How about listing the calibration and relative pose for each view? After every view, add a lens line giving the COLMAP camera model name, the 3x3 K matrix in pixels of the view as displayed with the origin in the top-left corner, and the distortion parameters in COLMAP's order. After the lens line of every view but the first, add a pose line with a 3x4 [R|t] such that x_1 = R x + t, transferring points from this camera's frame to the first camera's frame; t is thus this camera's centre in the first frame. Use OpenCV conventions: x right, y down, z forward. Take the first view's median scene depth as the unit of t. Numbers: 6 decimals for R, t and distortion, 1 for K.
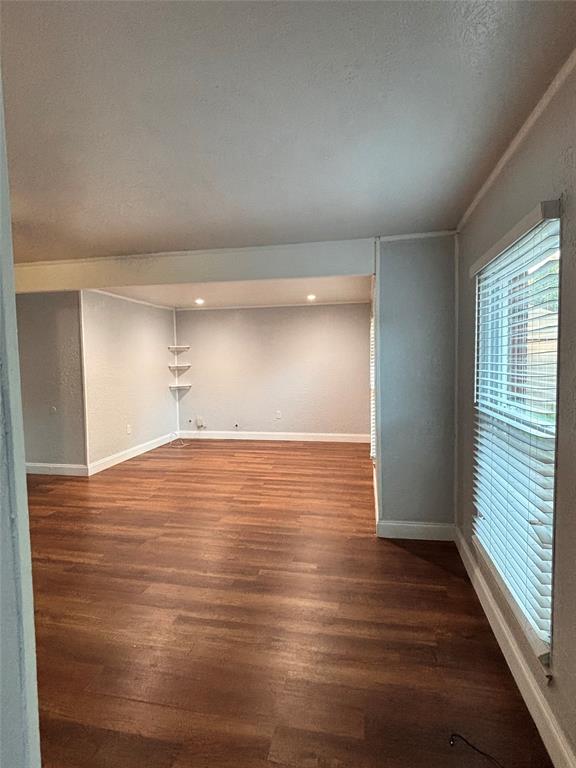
lens RADIAL K [[388.5, 0, 288.0], [0, 388.5, 384.0], [0, 0, 1]] dist [0.000890, -0.000007]
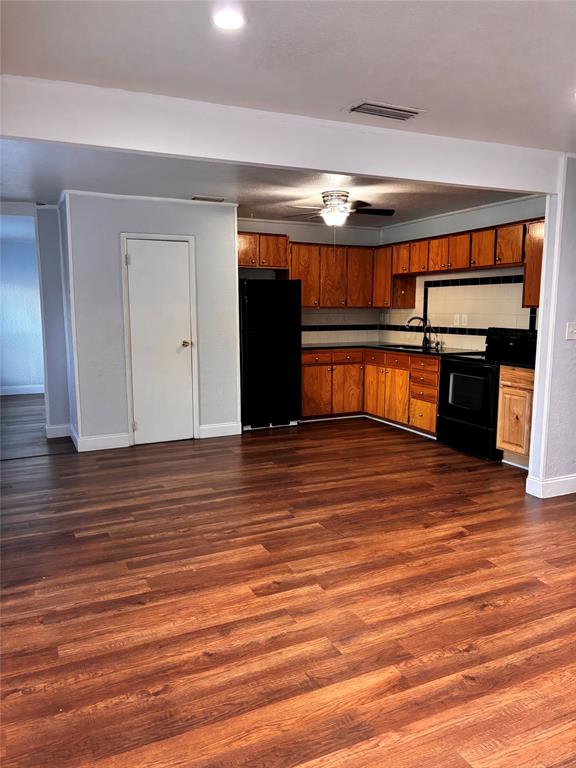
lens RADIAL K [[585.8, 0, 288.0], [0, 585.8, 384.0], [0, 0, 1]] dist [0.038669, -0.046756]
pose [[-0.806613, 0.091945, -0.583885, 0.300752], [-0.023488, 0.982061, 0.187094, -0.085163], [0.590613, 0.164626, -0.789983, 1.579736]]
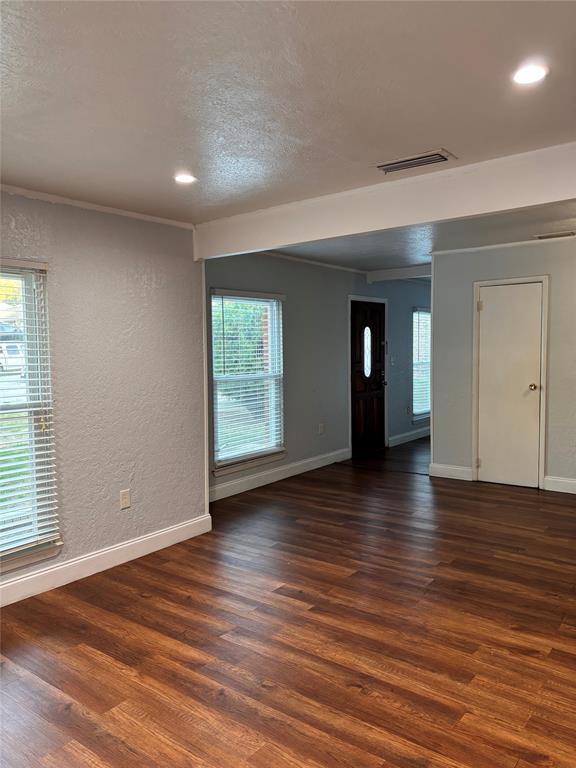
lens RADIAL K [[585.8, 0, 288.0], [0, 585.8, 384.0], [0, 0, 1]] dist [0.038669, -0.046756]
pose [[-0.890987, -0.003445, 0.454015, -0.498889], [0.054697, 0.991874, 0.114868, -0.106781], [-0.450722, 0.127179, -0.883558, 1.771059]]
